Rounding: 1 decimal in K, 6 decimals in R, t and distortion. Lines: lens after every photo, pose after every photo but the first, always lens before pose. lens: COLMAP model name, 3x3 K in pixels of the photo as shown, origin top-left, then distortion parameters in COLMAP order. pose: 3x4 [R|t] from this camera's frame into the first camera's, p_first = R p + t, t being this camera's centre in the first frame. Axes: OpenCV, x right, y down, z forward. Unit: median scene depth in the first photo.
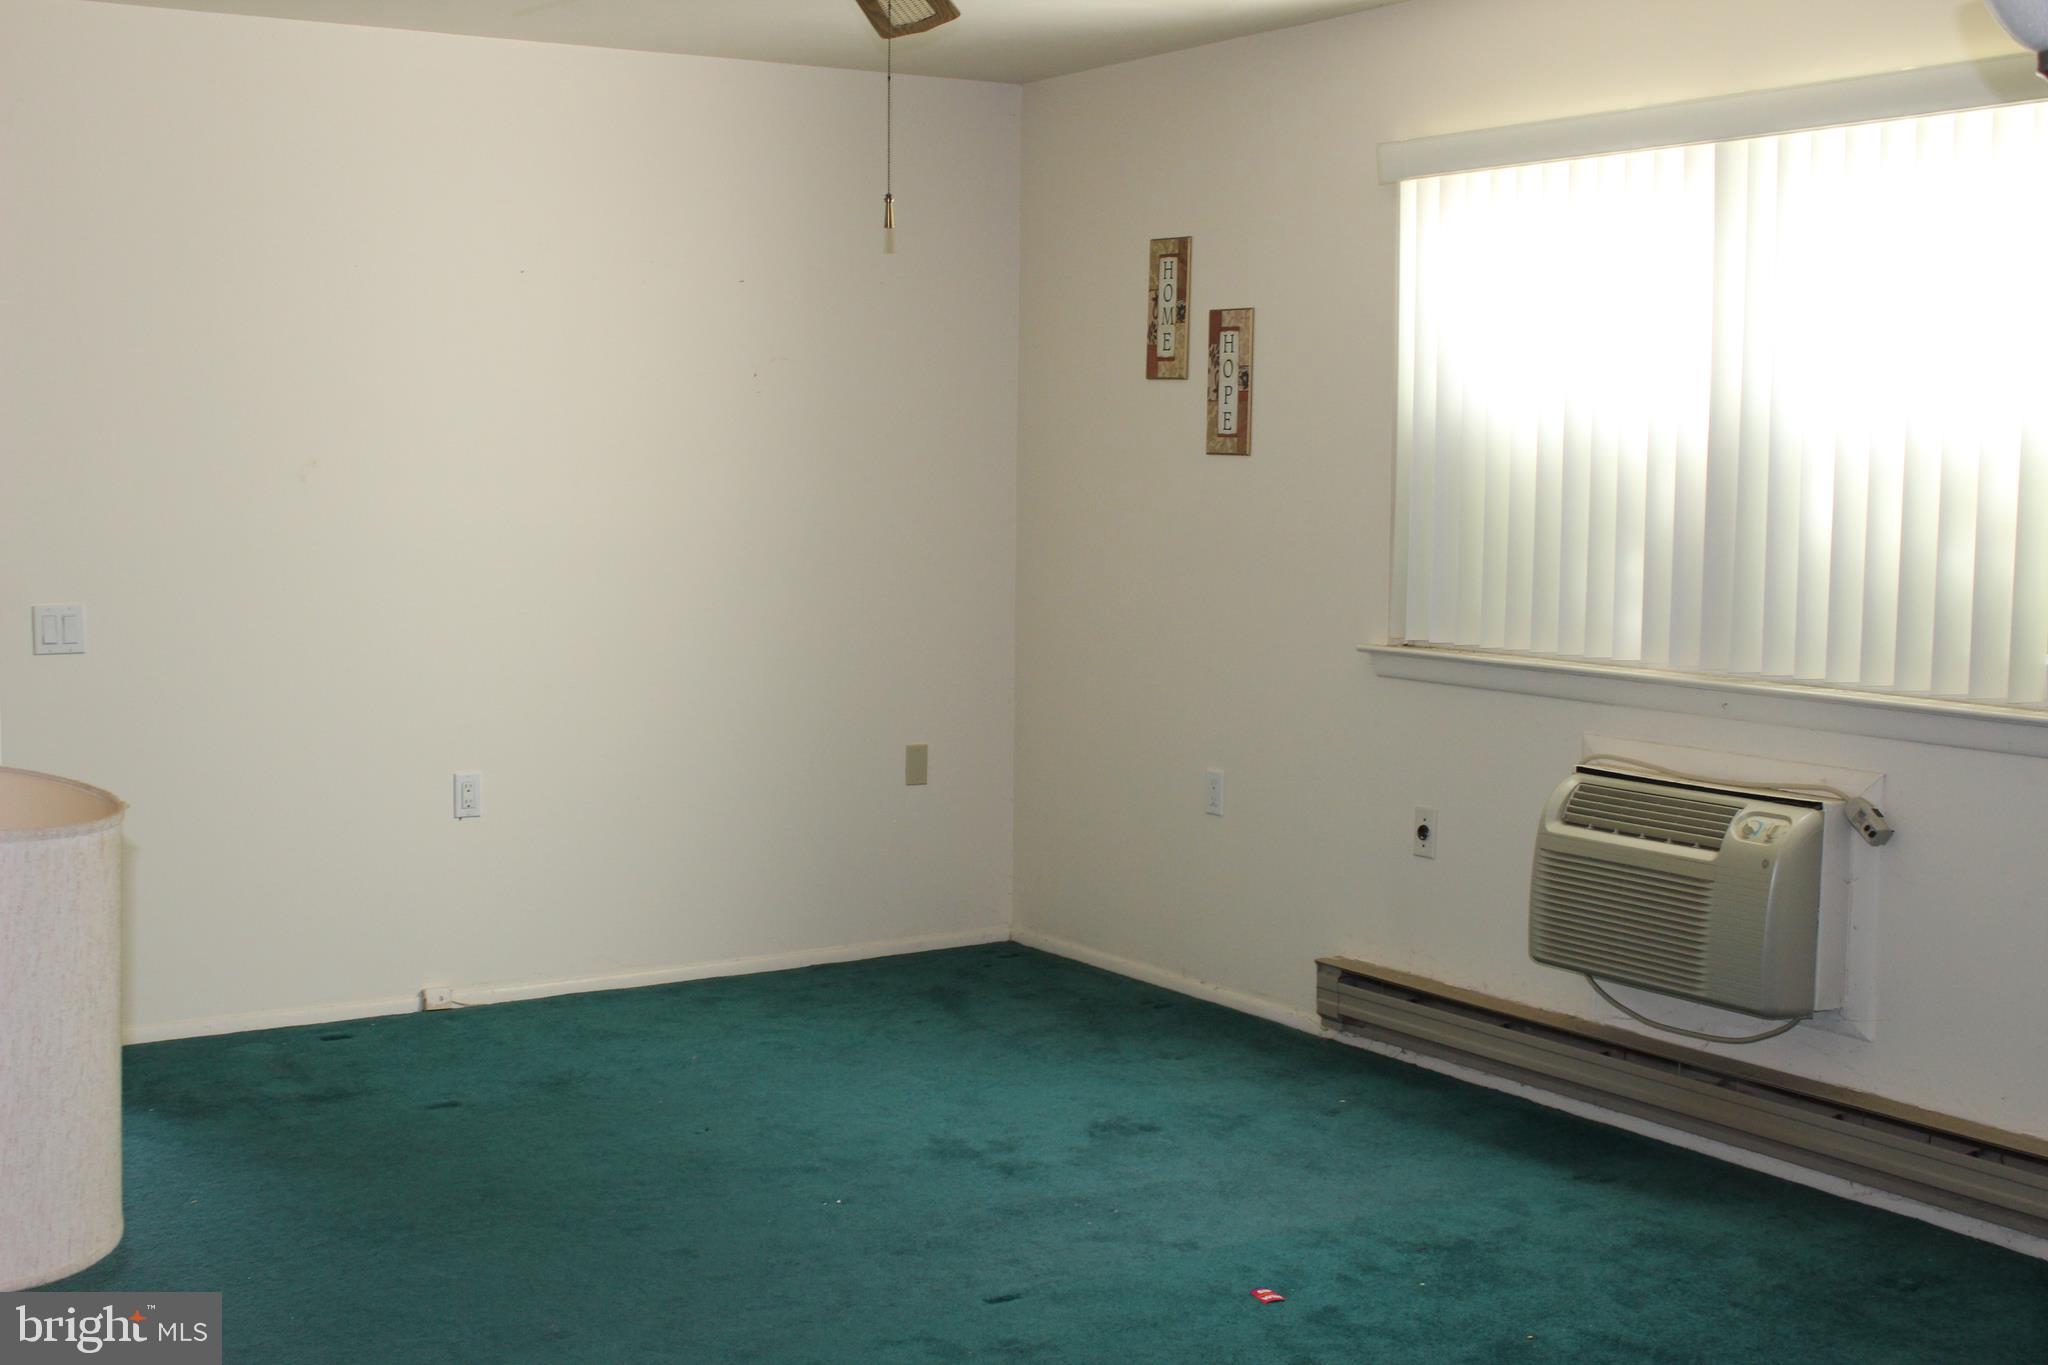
lens RADIAL K [[2544.8, 0, 1011.1], [0, 2544.8, 681.5], [0, 0, 1]] dist [-0.103975, 0.204198]
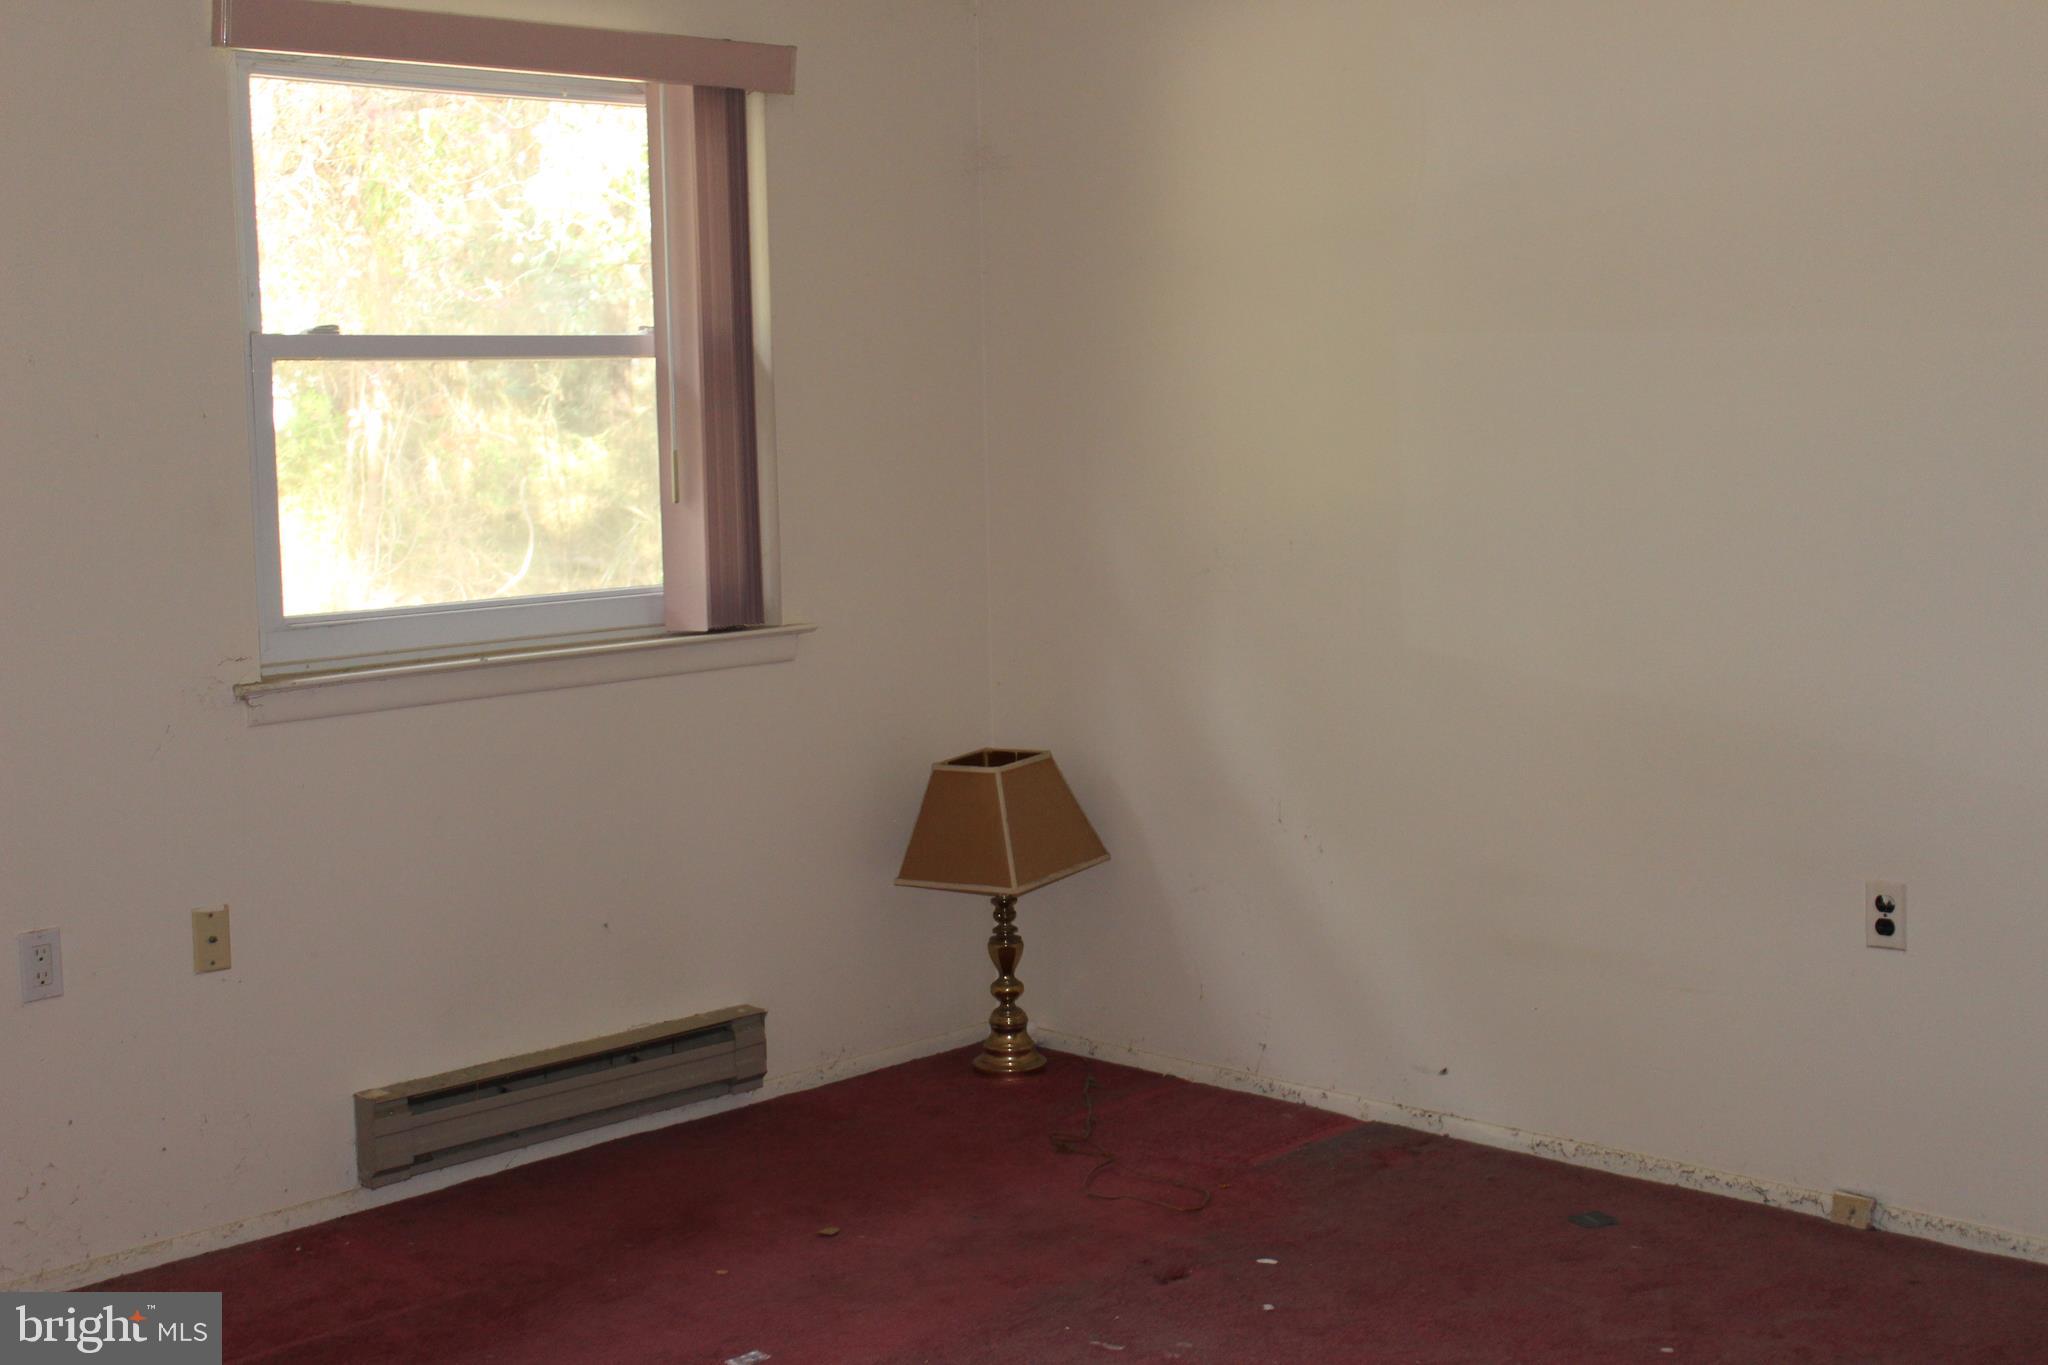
lens RADIAL K [[2544.8, 0, 1011.1], [0, 2544.8, 681.5], [0, 0, 1]] dist [-0.103975, 0.204198]
pose [[-0.210567, -0.113181, 0.971005, -0.711871], [0.108060, 0.984494, 0.138187, -0.107184], [-0.971589, 0.134024, -0.195071, 1.082065]]
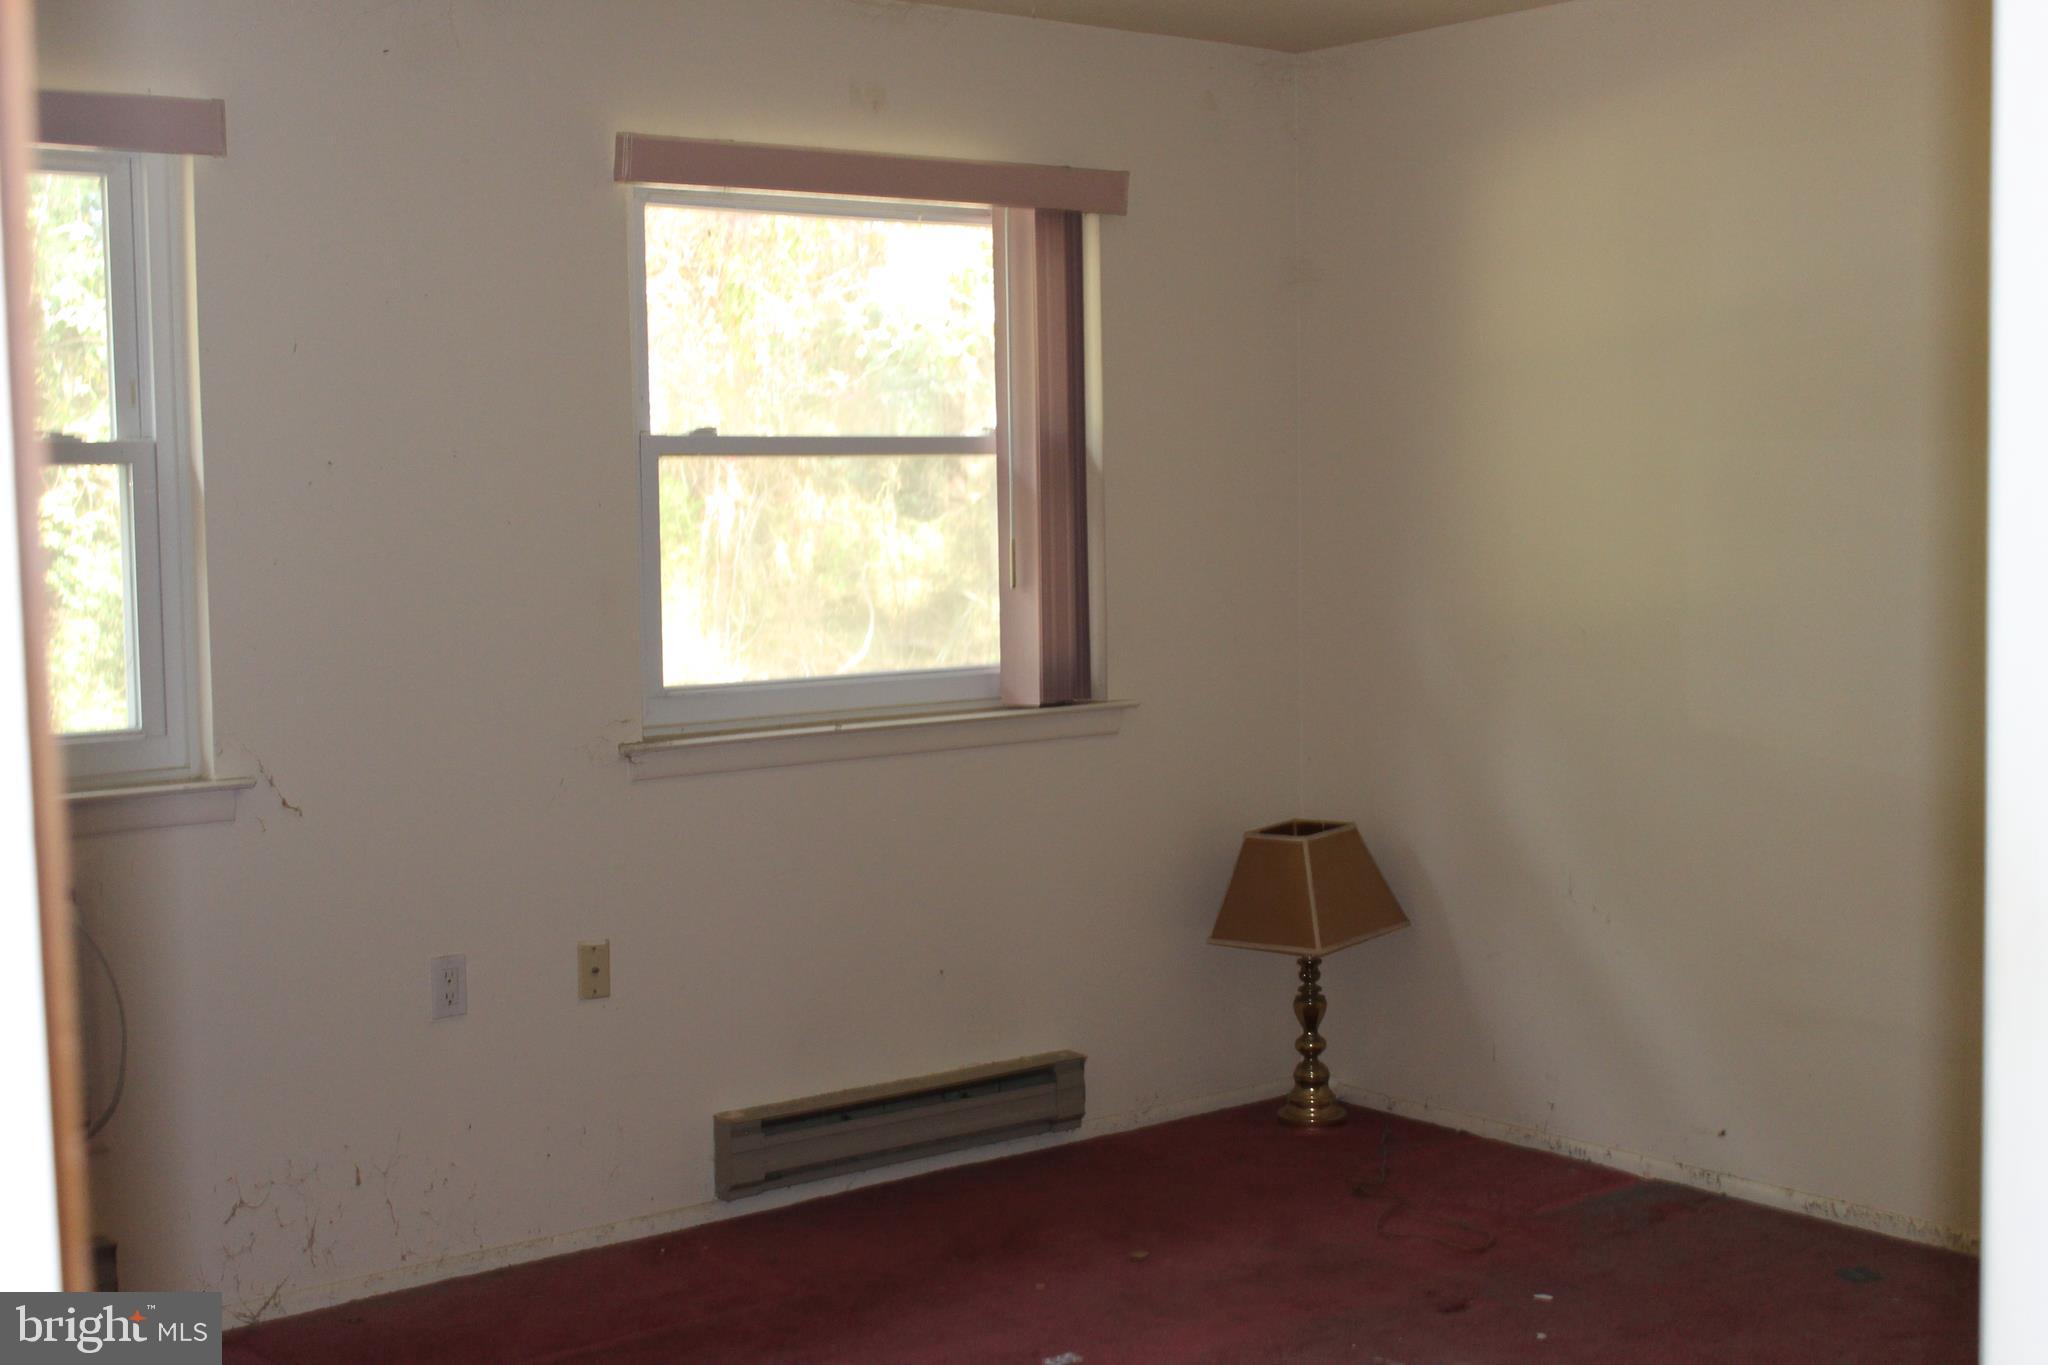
lens RADIAL K [[2544.8, 0, 1011.1], [0, 2544.8, 681.5], [0, 0, 1]] dist [-0.103975, 0.204198]
pose [[-0.082415, -0.082184, 0.993204, -0.793063], [0.105159, 0.990313, 0.090670, -0.111804], [-0.991035, 0.111917, -0.072974, 1.090703]]
